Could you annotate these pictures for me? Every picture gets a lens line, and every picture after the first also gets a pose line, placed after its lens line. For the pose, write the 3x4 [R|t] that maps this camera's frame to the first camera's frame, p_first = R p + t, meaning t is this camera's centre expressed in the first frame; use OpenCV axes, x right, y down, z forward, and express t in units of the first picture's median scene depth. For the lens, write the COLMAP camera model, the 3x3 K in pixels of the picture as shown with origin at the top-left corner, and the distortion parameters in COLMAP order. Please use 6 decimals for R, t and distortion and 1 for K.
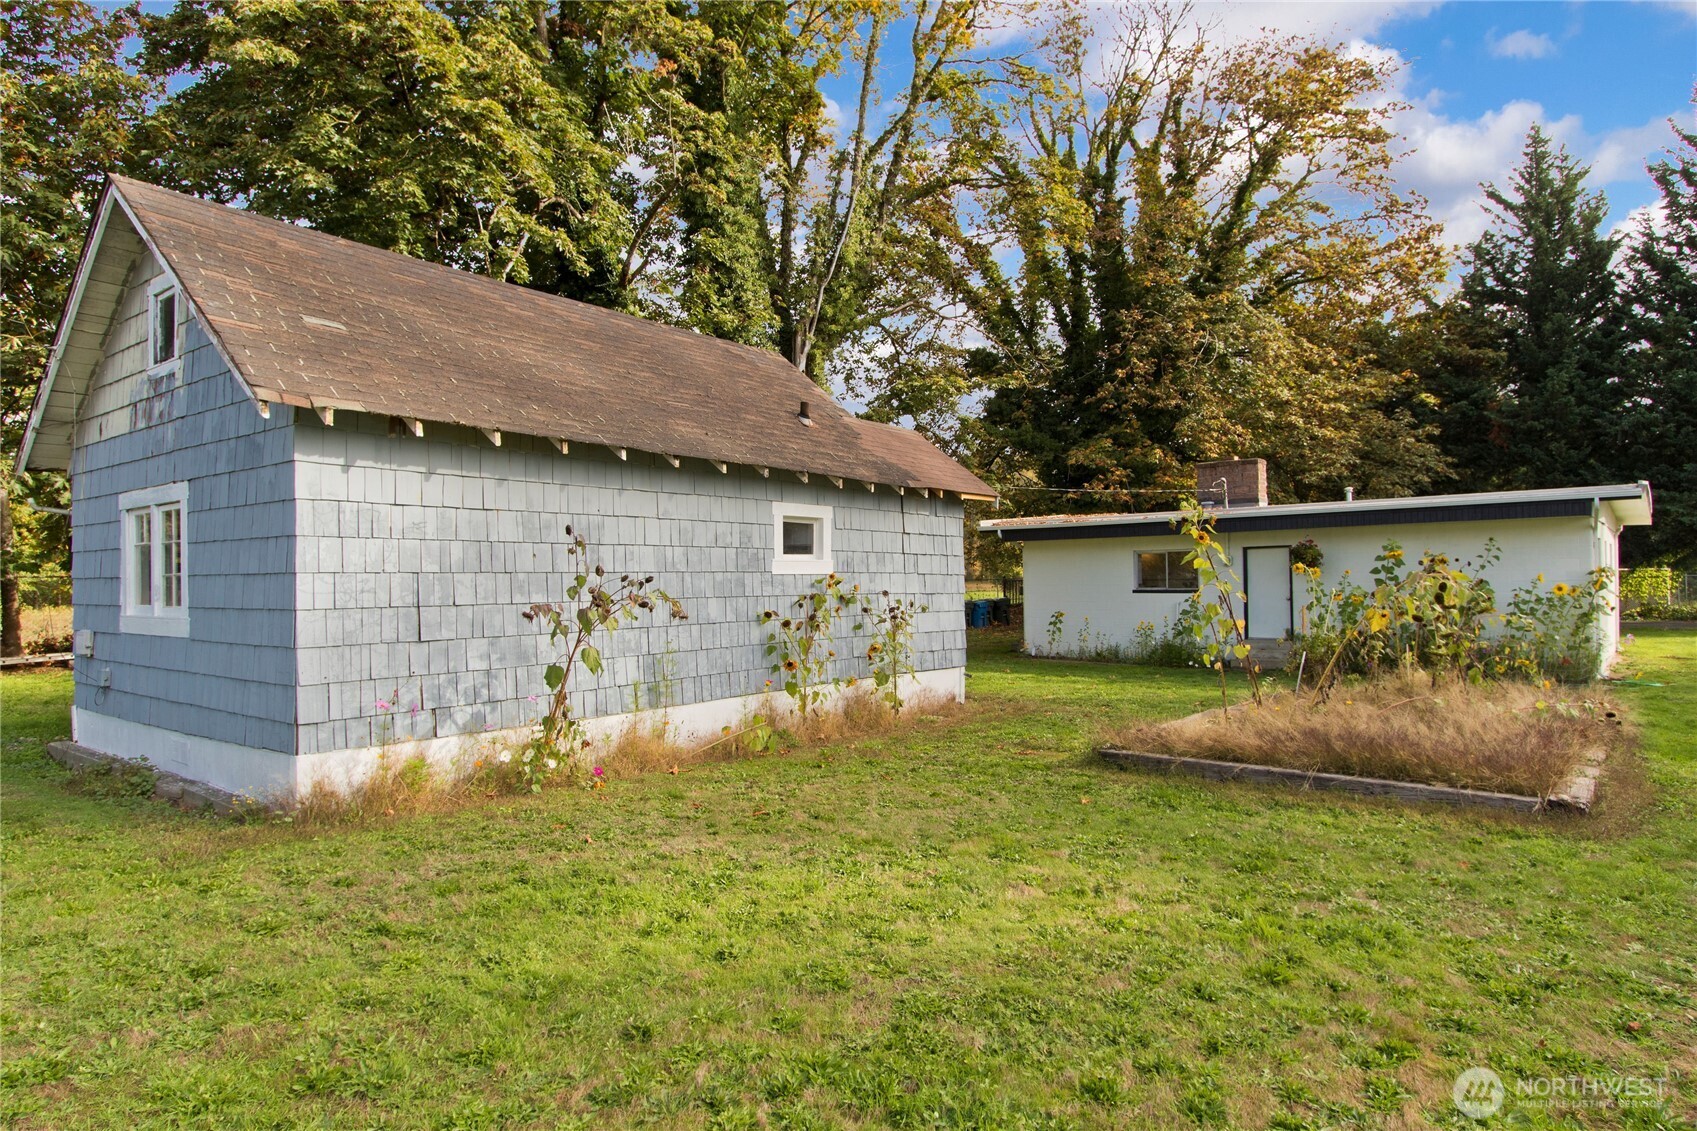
lens RADIAL K [[1026.1, 0, 848.5], [0, 1026.1, 565.5], [0, 0, 1]] dist [0.003270, 0.000512]
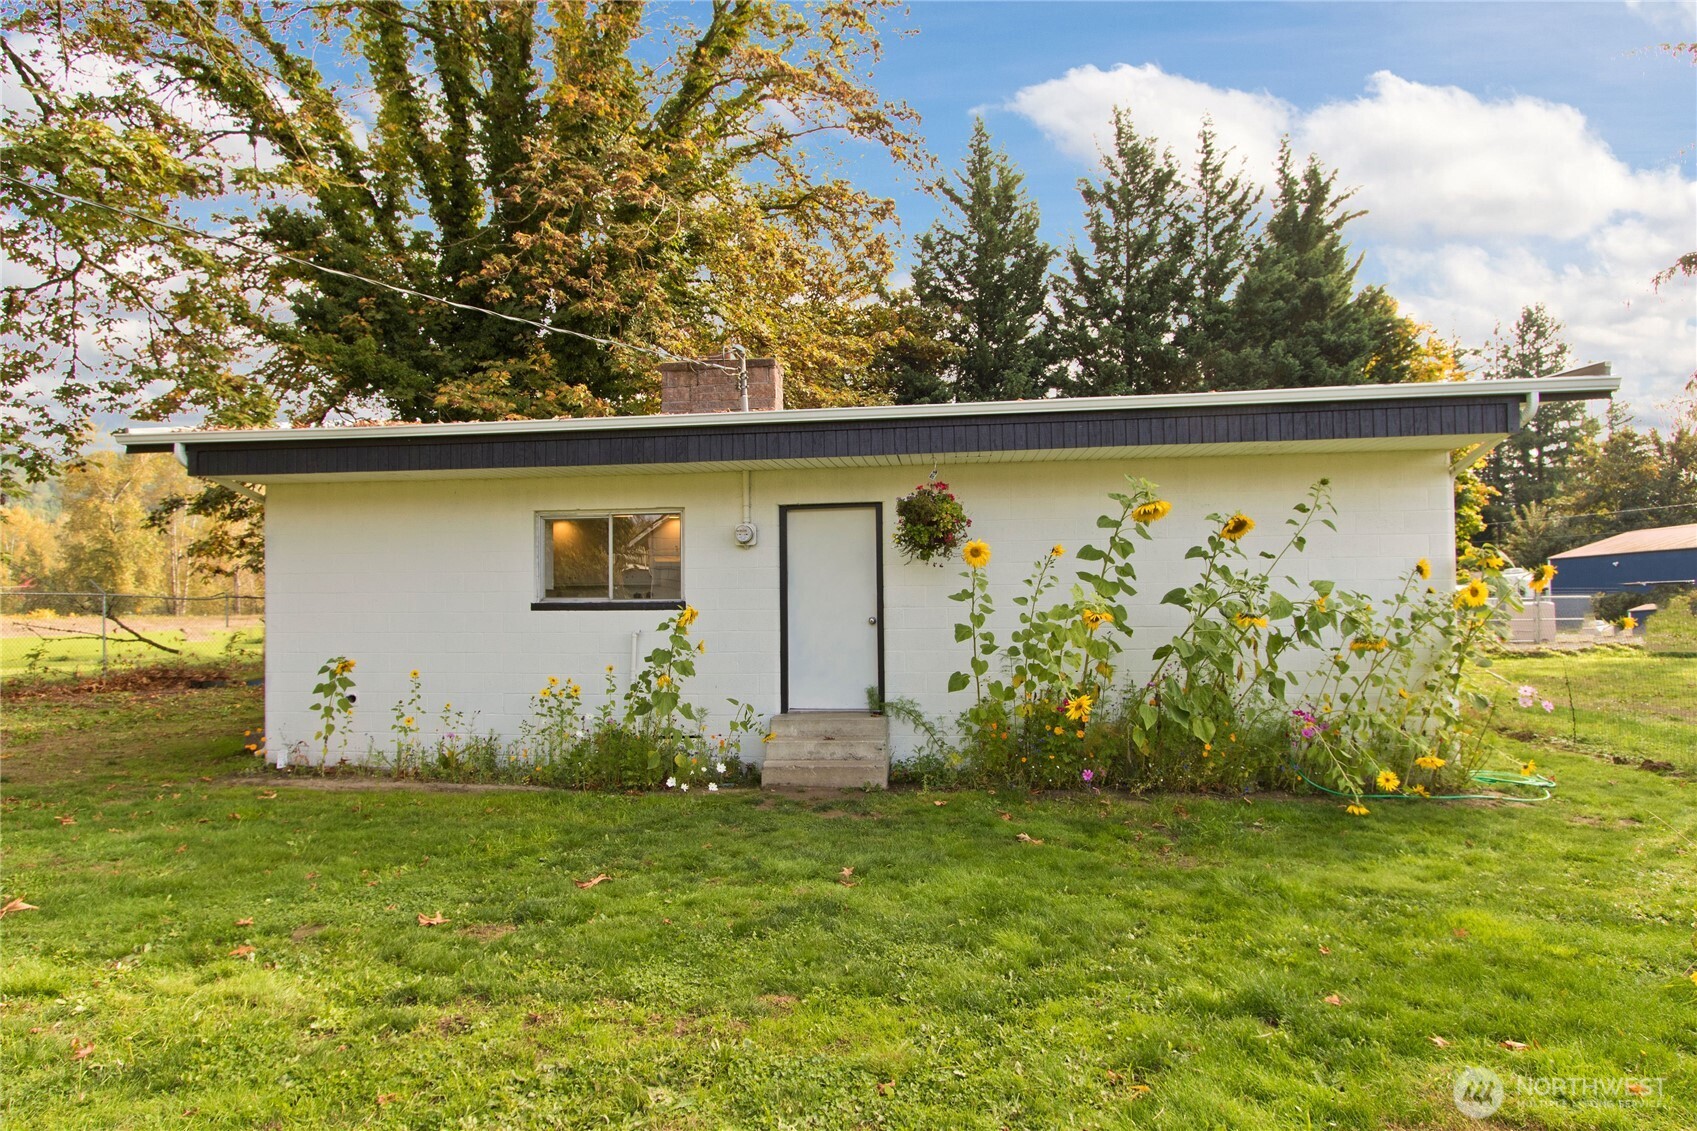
lens RADIAL K [[1176.2, 0, 845.0], [0, 1176.2, 589.7], [0, 0, 1]] dist [0.004248, 0.001195]
pose [[0.868566, 0.009186, 0.495489, 0.139186], [-0.007883, 0.999958, -0.004719, 0.018197], [-0.495512, 0.000193, 0.868601, 0.481333]]
